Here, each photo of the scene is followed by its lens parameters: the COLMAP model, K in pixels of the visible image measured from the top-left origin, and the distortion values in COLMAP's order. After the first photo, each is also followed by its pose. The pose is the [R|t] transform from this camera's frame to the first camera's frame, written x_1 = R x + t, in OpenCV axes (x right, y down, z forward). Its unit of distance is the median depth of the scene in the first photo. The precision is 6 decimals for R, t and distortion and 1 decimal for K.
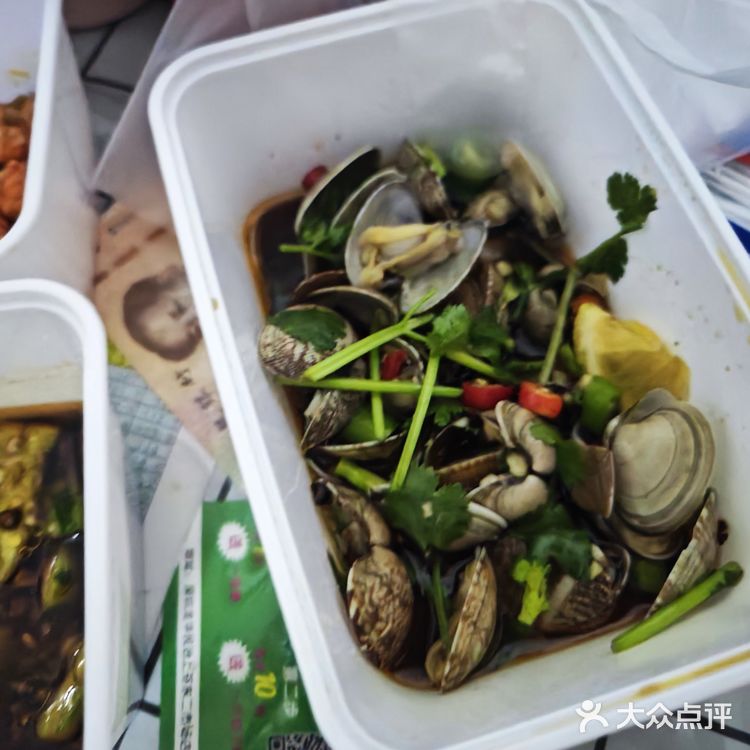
lens RADIAL K [[574.5, 0, 373.8], [0, 574.5, 374.8], [0, 0, 1]] dist [-0.065690, 0.024446]
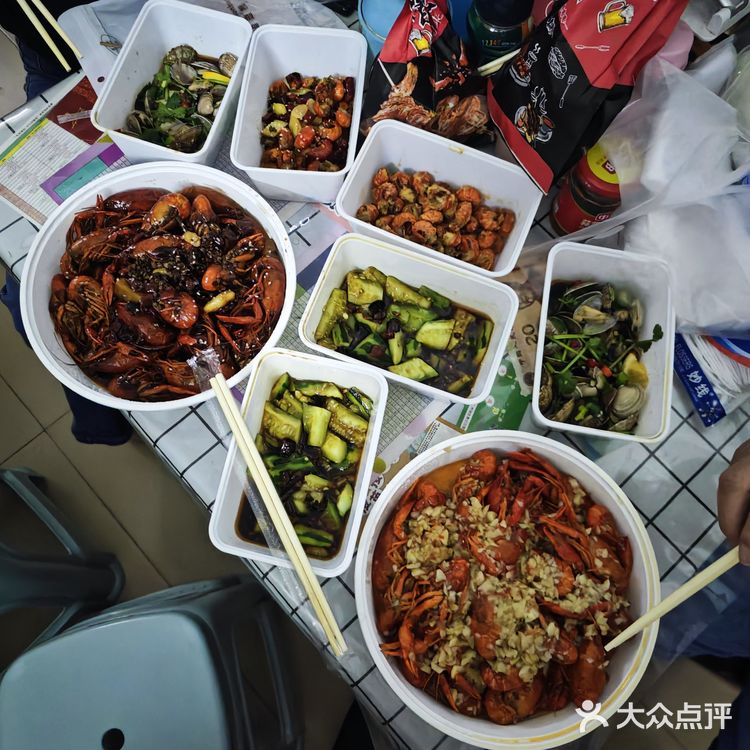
lens RADIAL K [[574.5, 0, 377.4], [0, 574.5, 372.1], [0, 0, 1]] dist [-0.065690, 0.024446]
pose [[0.882102, 0.454675, -0.123152, -0.529637], [-0.441793, 0.889240, 0.118620, 0.253763], [0.163445, -0.050227, 0.985273, -2.707016]]
